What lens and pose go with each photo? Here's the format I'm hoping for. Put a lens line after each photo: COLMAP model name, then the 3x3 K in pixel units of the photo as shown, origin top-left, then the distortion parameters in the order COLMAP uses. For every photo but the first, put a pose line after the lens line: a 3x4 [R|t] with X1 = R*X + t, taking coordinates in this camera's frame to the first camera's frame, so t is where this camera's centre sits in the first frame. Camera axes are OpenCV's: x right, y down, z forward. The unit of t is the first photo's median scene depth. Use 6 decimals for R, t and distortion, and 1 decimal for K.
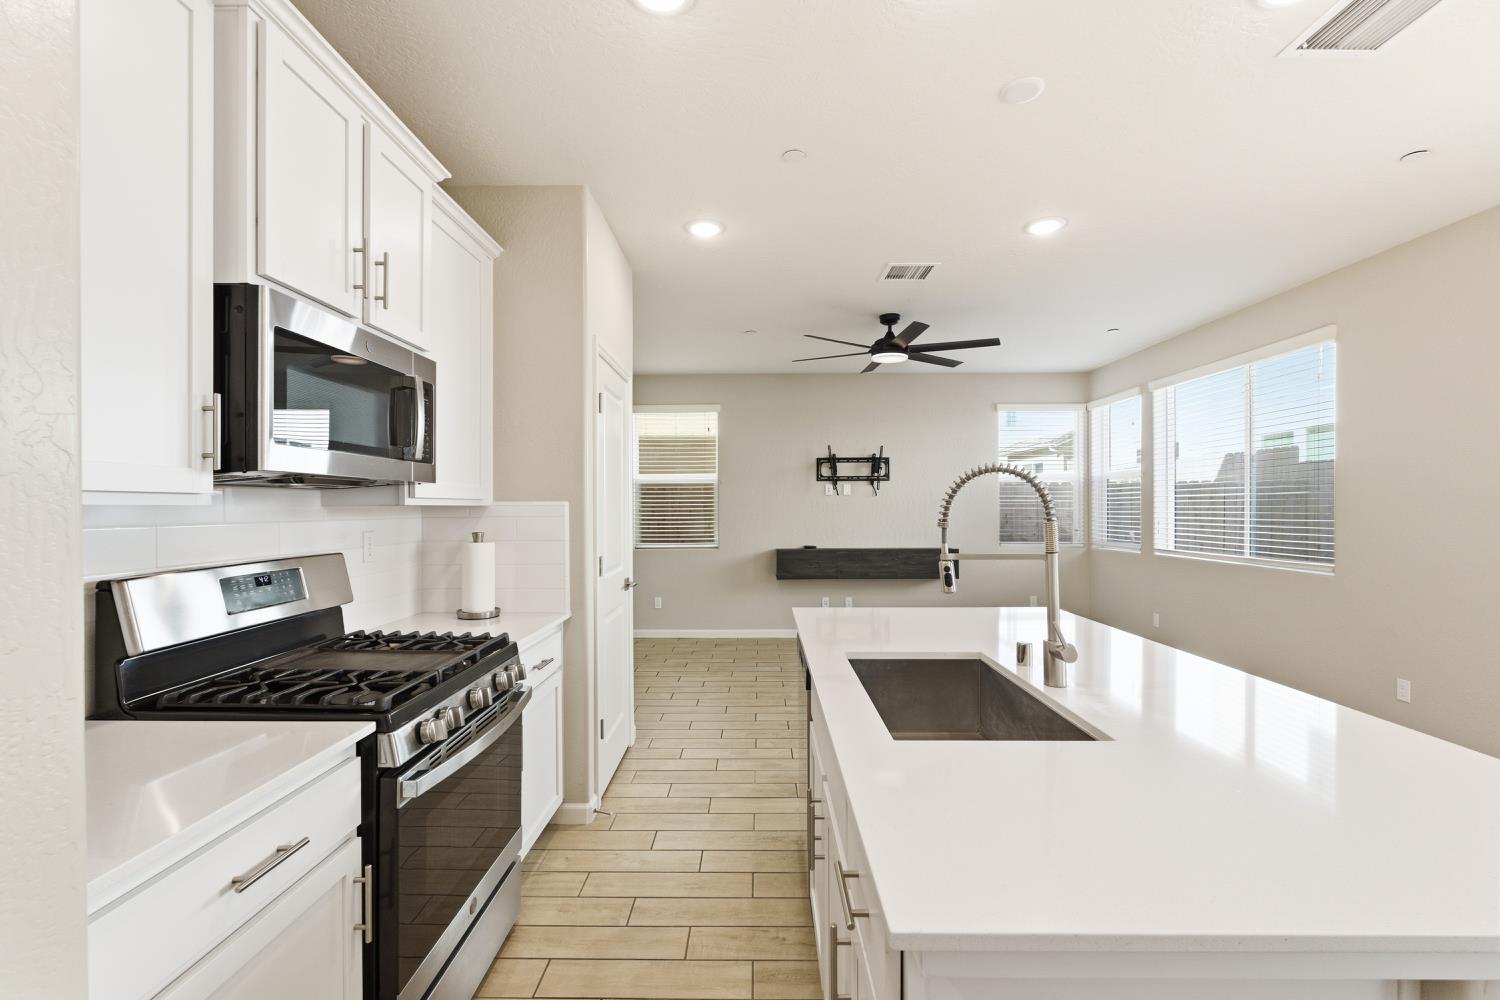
lens RADIAL K [[659.3, 0, 747.8], [0, 659.3, 506.5], [0, 0, 1]] dist [-0.003890, 0.000589]
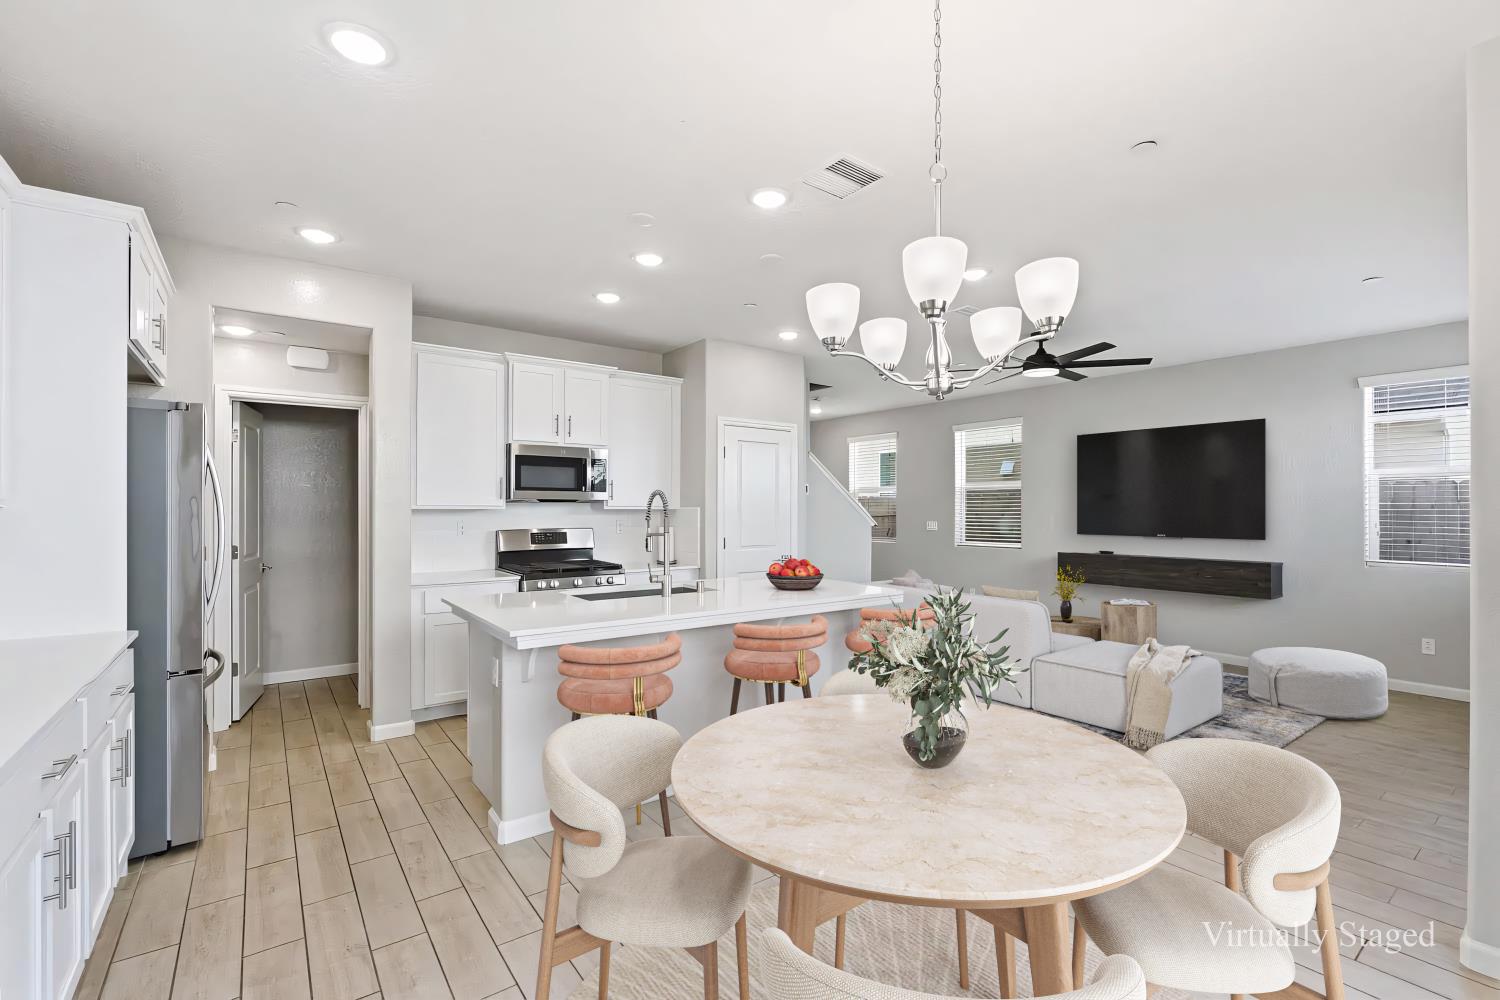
lens RADIAL K [[659.3, 0, 747.8], [0, 659.3, 506.5], [0, 0, 1]] dist [-0.003890, 0.000589]
pose [[0.599060, -0.005100, -0.800688, 0.764048], [-0.000519, 0.999977, -0.006757, 0.001393], [0.800704, 0.004463, 0.599043, -0.015652]]
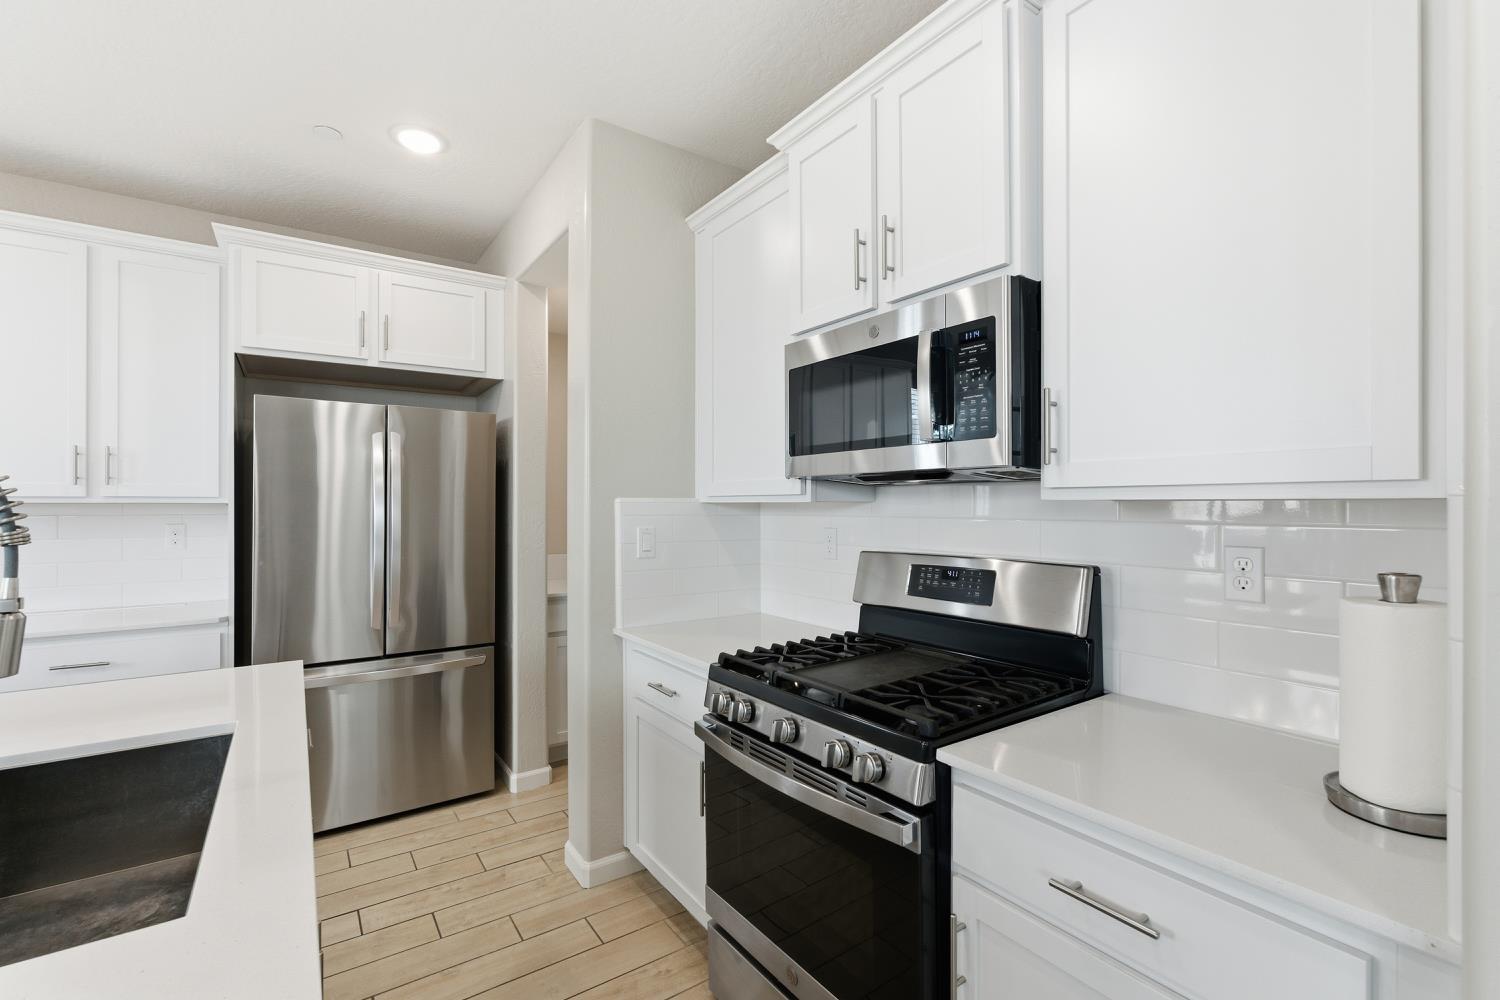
lens RADIAL K [[657.7, 0, 750.0], [0, 657.7, 500.0], [0, 0, 1]] dist [-0.005170, 0.000100]
pose [[-0.822125, -0.002778, -0.569301, 0.039321], [0.000429, 0.999985, -0.005498, -0.000150], [0.569307, -0.004764, -0.822111, 0.597020]]
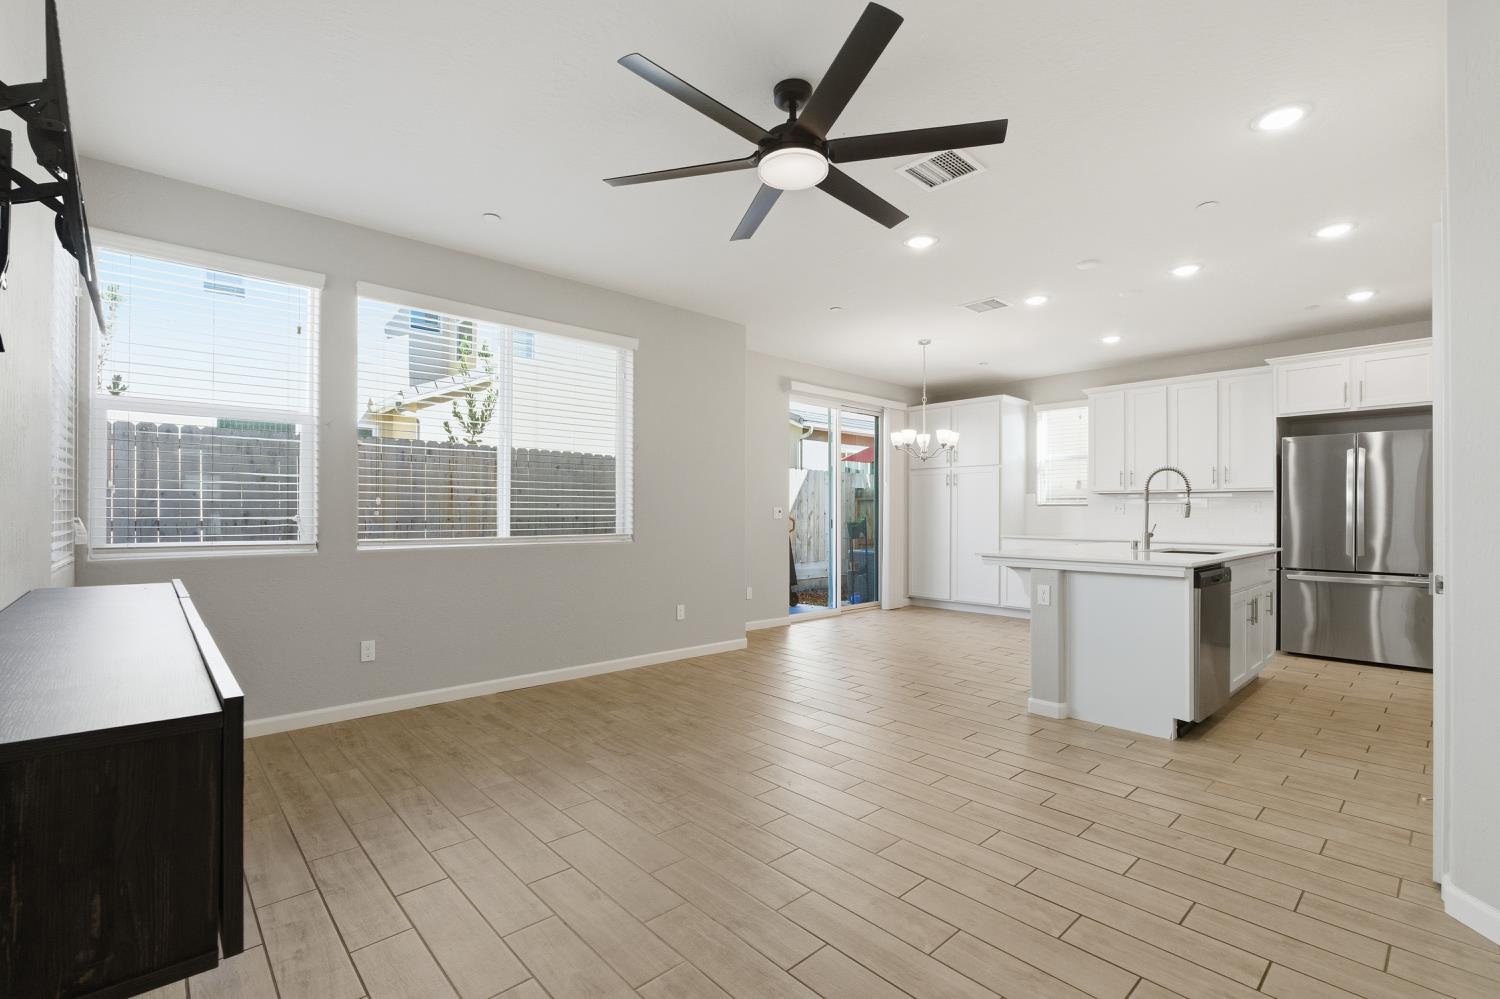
lens RADIAL K [[670.7, 0, 751.4], [0, 670.7, 509.3], [0, 0, 1]] dist [-0.003573, 0.000245]
pose [[-0.678838, 0.000622, 0.734288, -0.151206], [-0.003473, 0.999986, -0.004057, 0.040863], [-0.734280, -0.005304, -0.678826, 1.358428]]
